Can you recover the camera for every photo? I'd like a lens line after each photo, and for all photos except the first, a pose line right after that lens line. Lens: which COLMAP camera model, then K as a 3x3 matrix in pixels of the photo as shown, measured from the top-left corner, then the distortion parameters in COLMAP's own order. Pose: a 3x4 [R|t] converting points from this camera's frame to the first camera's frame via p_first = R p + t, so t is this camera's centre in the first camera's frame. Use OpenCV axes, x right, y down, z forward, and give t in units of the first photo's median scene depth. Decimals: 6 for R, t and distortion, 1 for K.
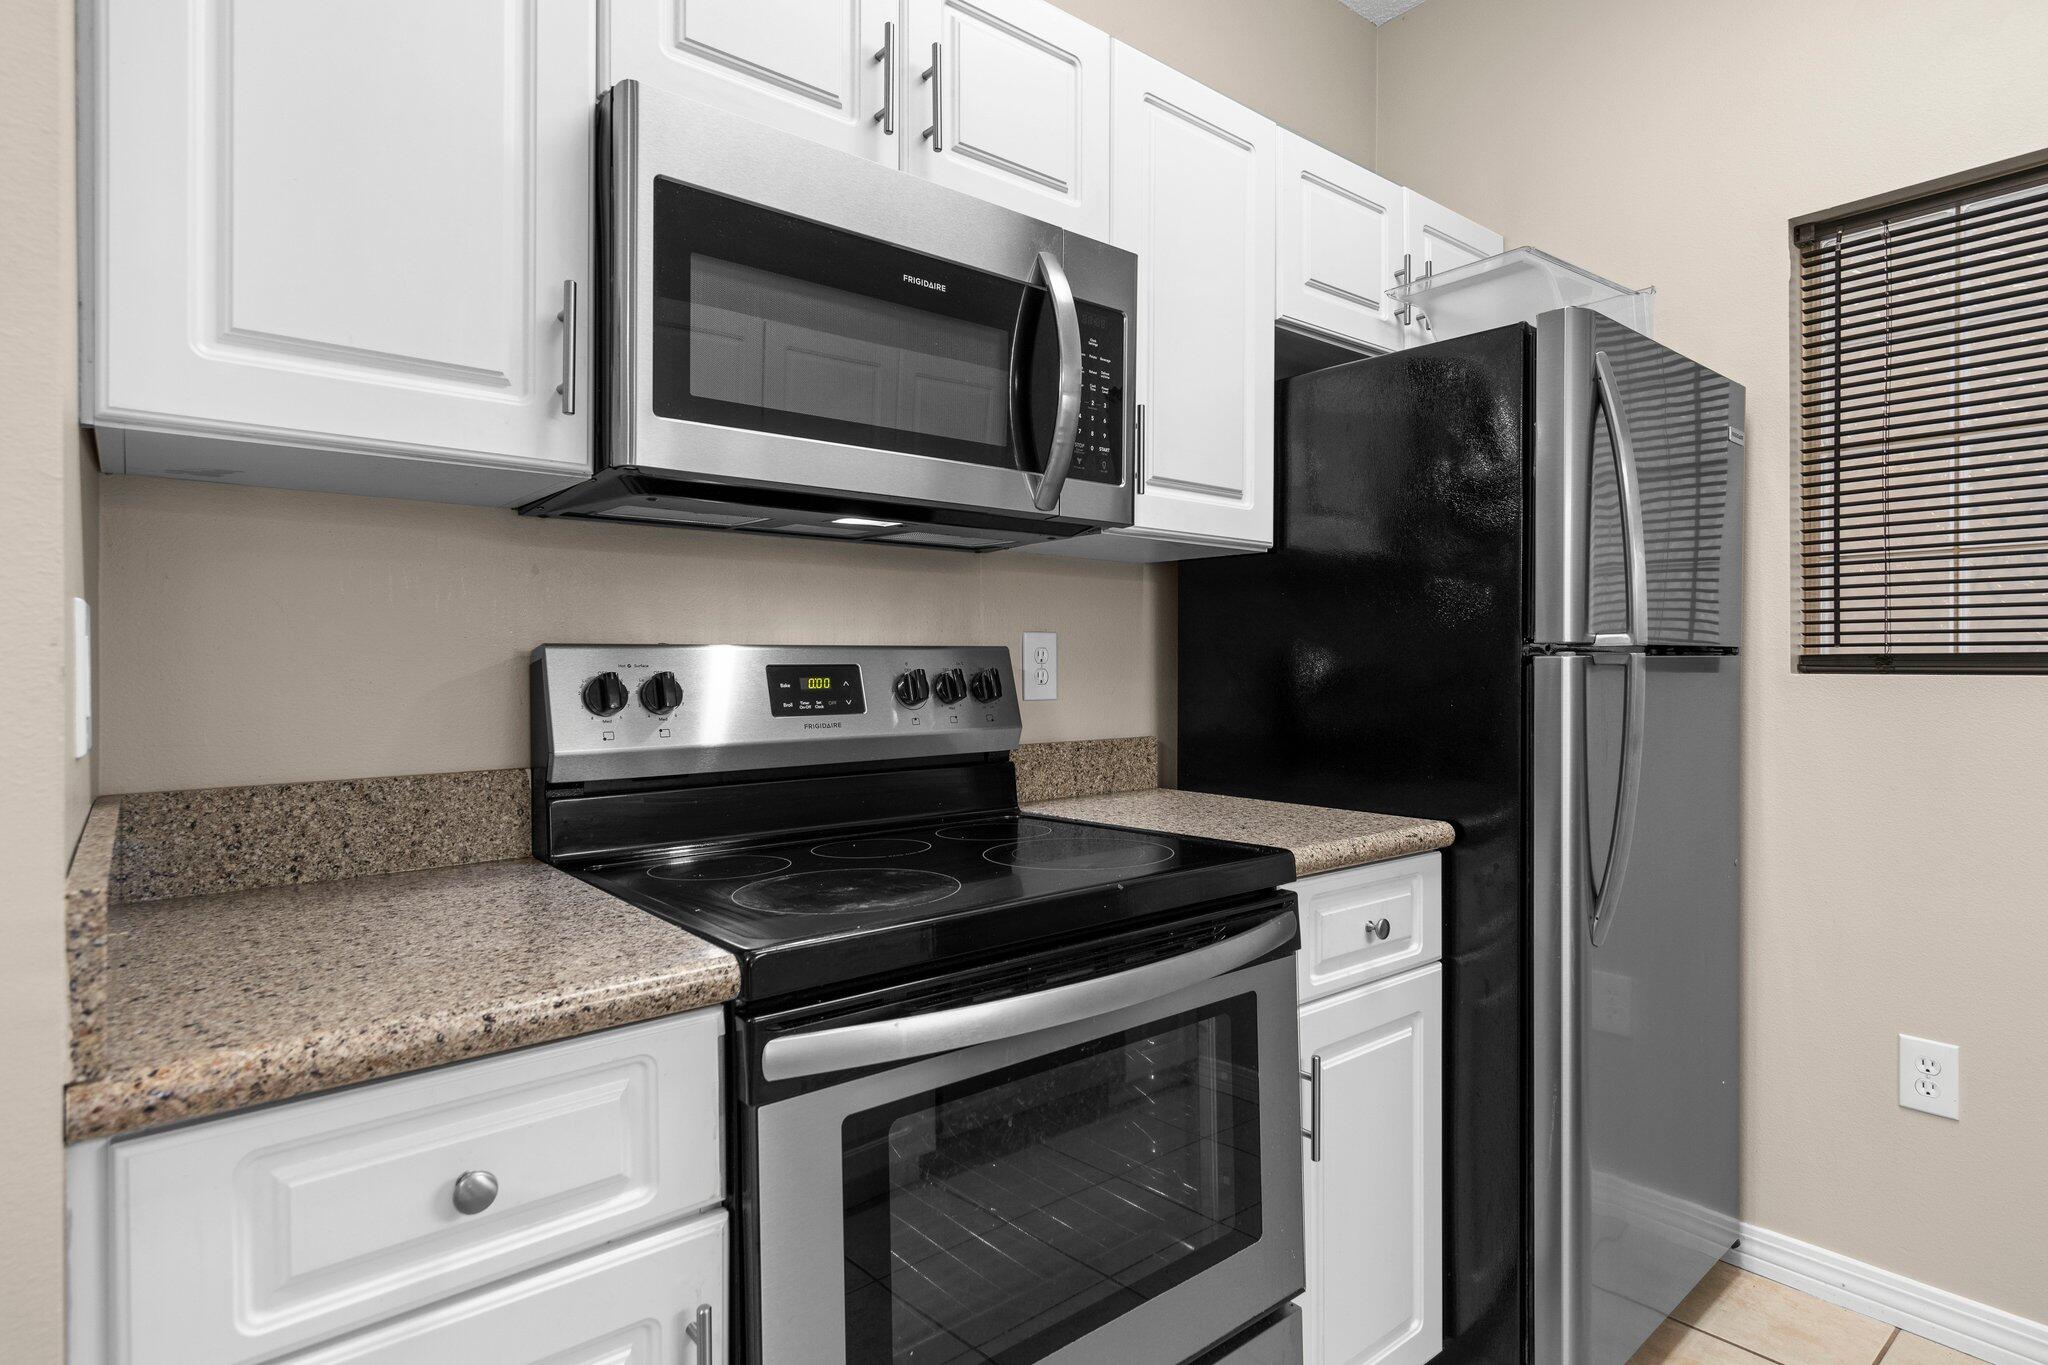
lens RADIAL K [[1071.8, 0, 1018.8], [0, 1071.8, 669.1], [0, 0, 1]] dist [0.003154, 0.001625]
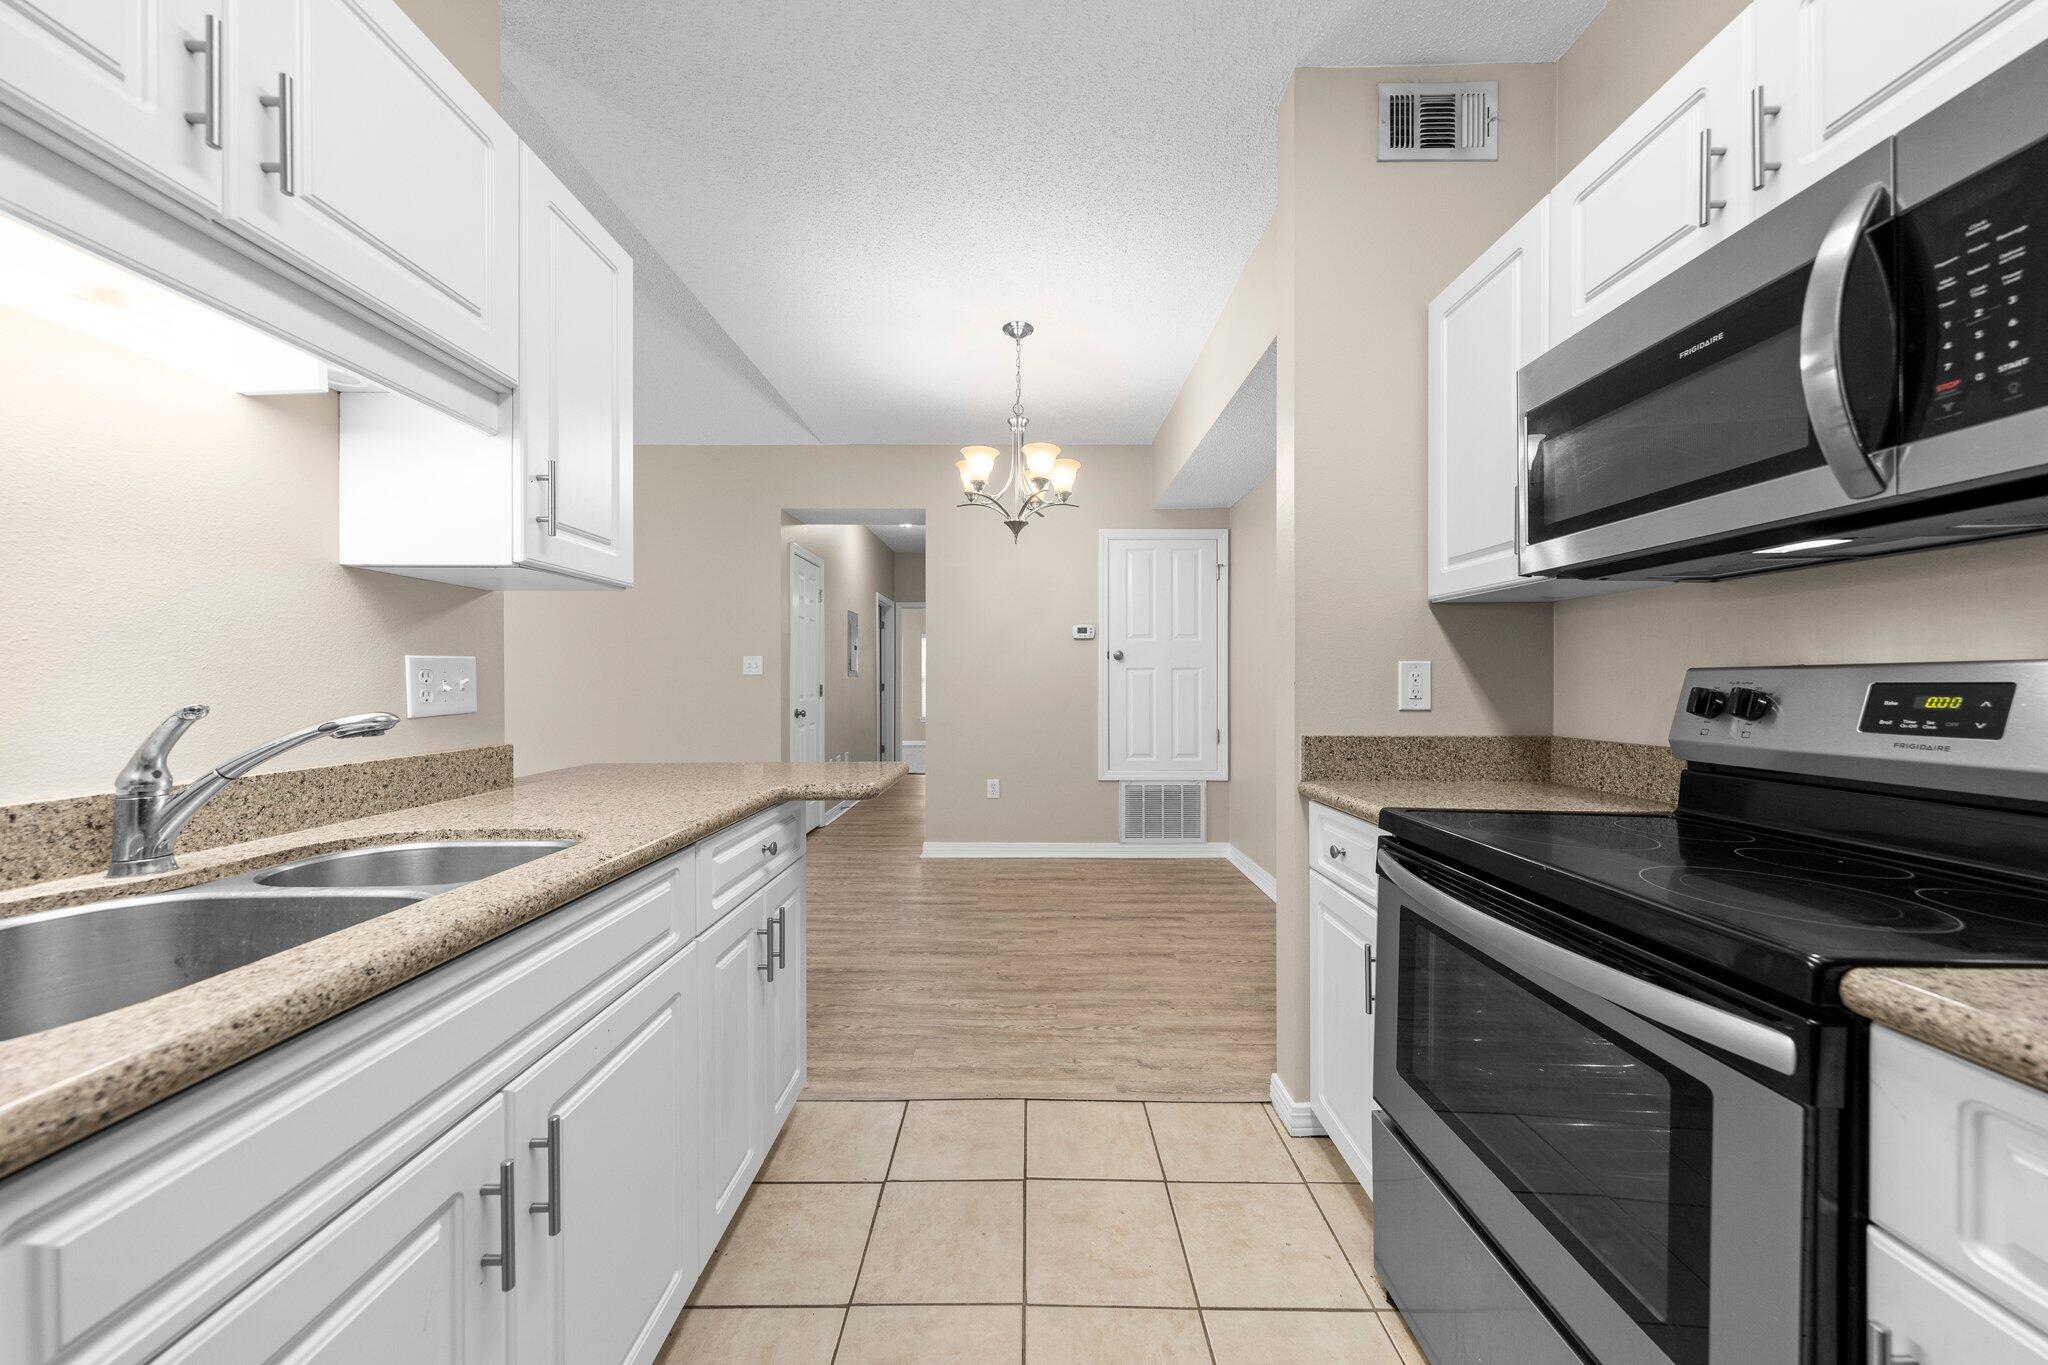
lens RADIAL K [[702.3, 0, 1024.0], [0, 702.3, 682.5], [0, 0, 1]] dist [0.018243, -0.004136]
pose [[-0.635291, 0.002130, -0.772270, 0.817725], [-0.003121, 0.999981, 0.005326, -0.004975], [0.772266, 0.005794, -0.635273, 0.799195]]
